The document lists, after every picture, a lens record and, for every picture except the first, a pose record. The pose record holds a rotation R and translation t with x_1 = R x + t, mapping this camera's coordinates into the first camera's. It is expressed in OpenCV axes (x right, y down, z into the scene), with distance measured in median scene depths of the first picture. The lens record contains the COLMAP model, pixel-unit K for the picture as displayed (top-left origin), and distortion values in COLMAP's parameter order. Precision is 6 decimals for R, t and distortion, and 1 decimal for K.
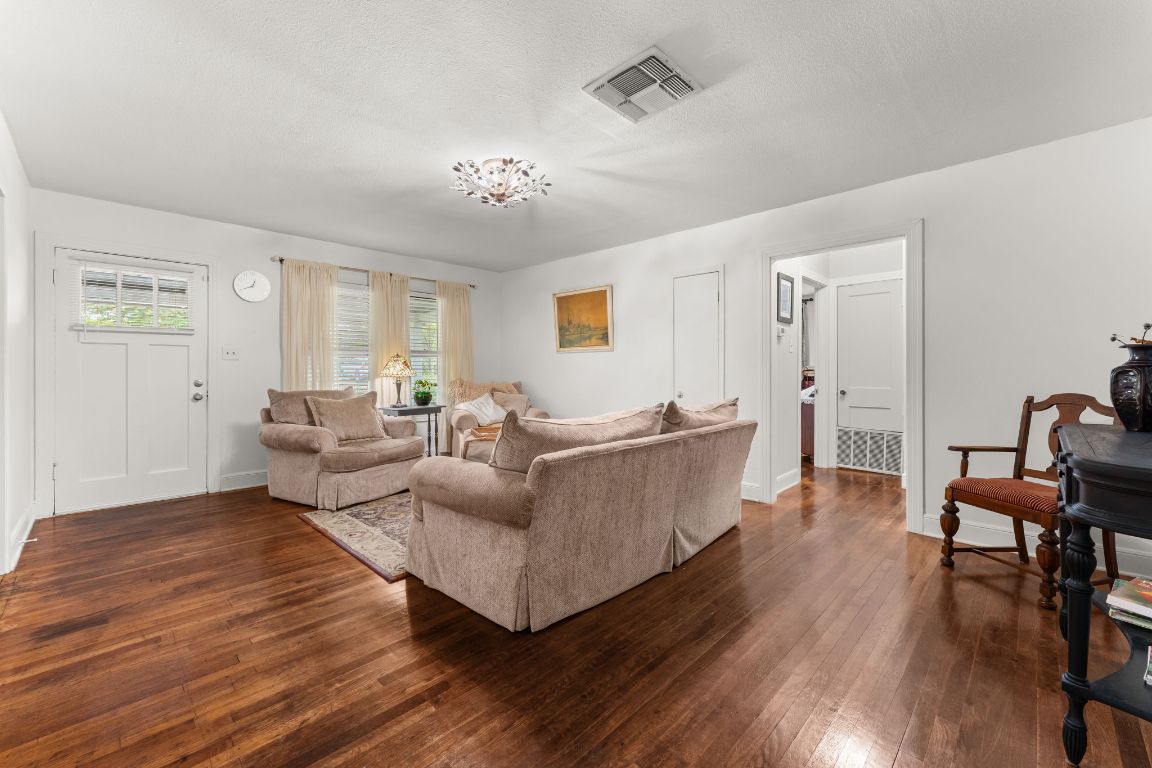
lens RADIAL K [[465.2, 0, 576.1], [0, 465.2, 374.6], [0, 0, 1]] dist [0.001260, -0.000047]
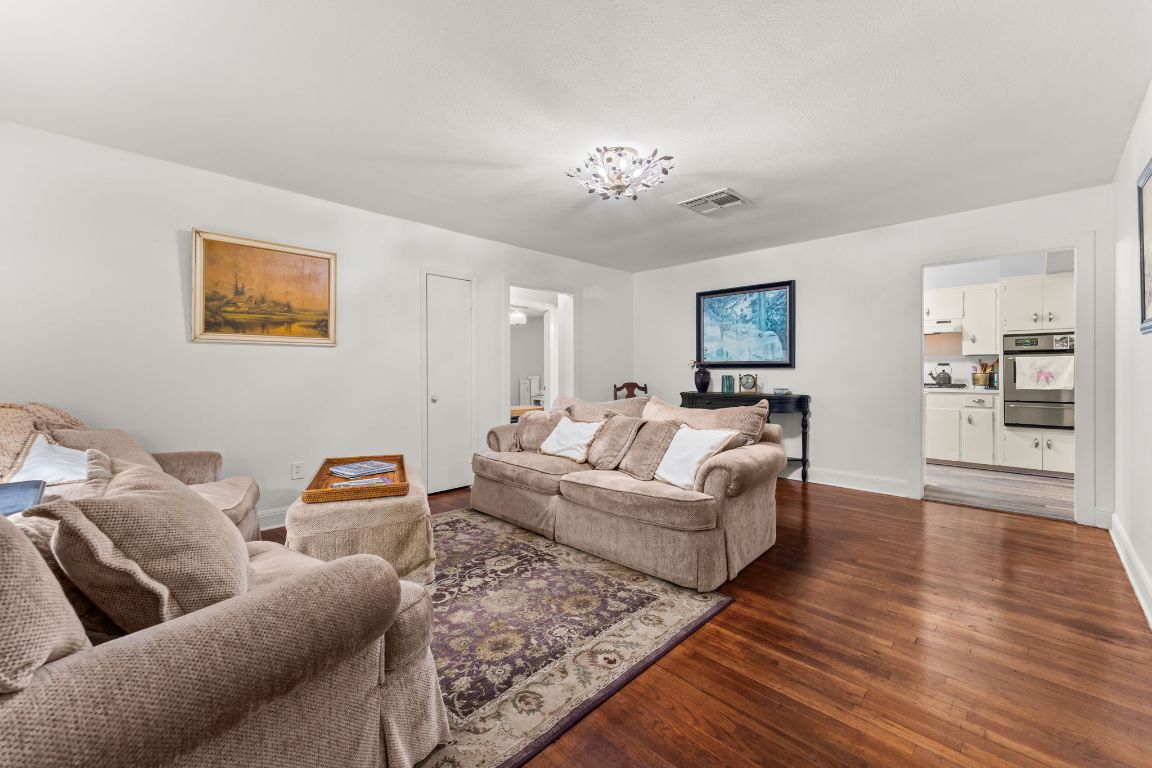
lens RADIAL K [[465.2, 0, 573.8], [0, 465.2, 374.7], [0, 0, 1]] dist [0.001260, -0.000047]
pose [[0.010447, -0.006489, 0.999924, -0.945114], [0.010968, 0.999920, 0.006375, -0.011363], [-0.999885, 0.010901, 0.010517, 0.926929]]
